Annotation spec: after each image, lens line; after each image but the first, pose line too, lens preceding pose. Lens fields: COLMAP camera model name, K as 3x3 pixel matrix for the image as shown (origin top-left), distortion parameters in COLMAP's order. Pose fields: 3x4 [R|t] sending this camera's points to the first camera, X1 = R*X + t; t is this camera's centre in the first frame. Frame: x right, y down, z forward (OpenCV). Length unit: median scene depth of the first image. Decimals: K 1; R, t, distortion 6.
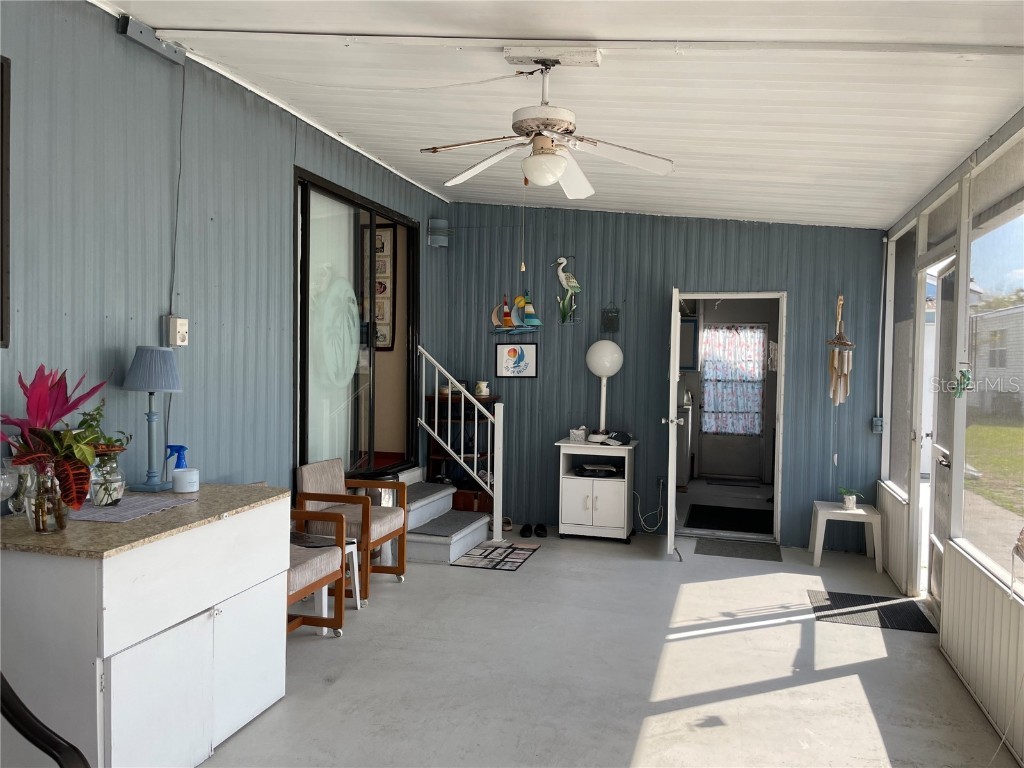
lens RADIAL K [[774.1, 0, 511.2], [0, 774.1, 374.5], [0, 0, 1]] dist [0.088546, -0.120506]
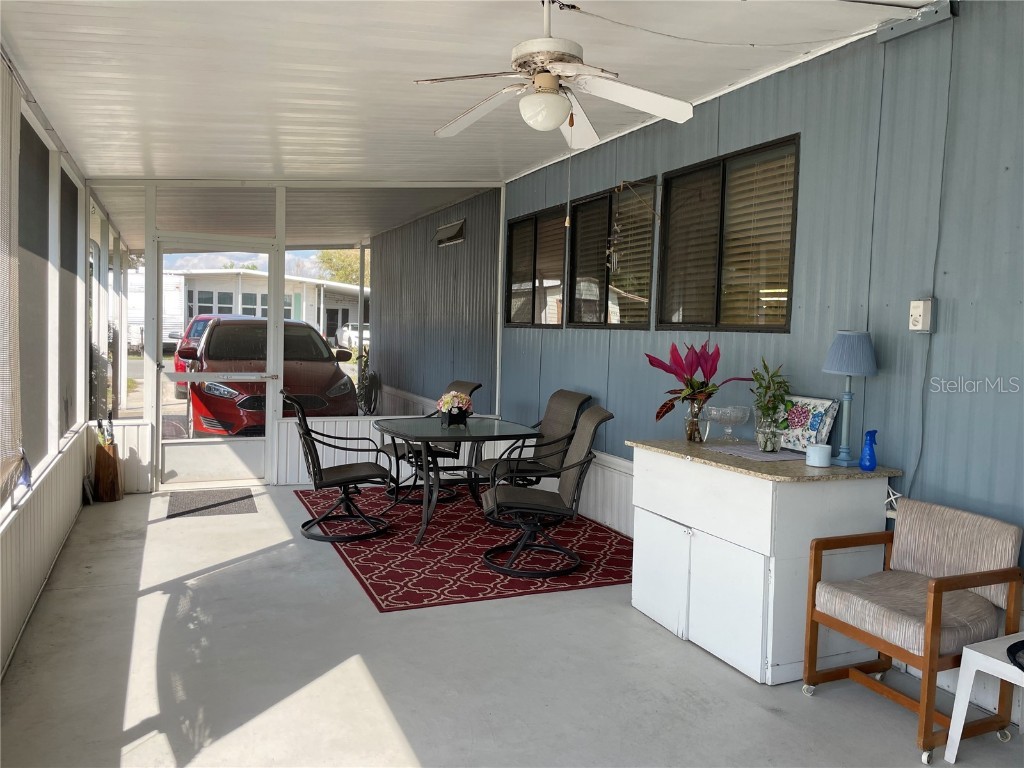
lens RADIAL K [[774.1, 0, 511.2], [0, 774.1, 374.5], [0, 0, 1]] dist [0.088546, -0.120506]
pose [[-0.763699, -0.003529, -0.645562, 0.539253], [-0.060902, 0.995919, 0.066603, -0.017732], [0.642693, 0.090180, -0.760798, 1.408743]]
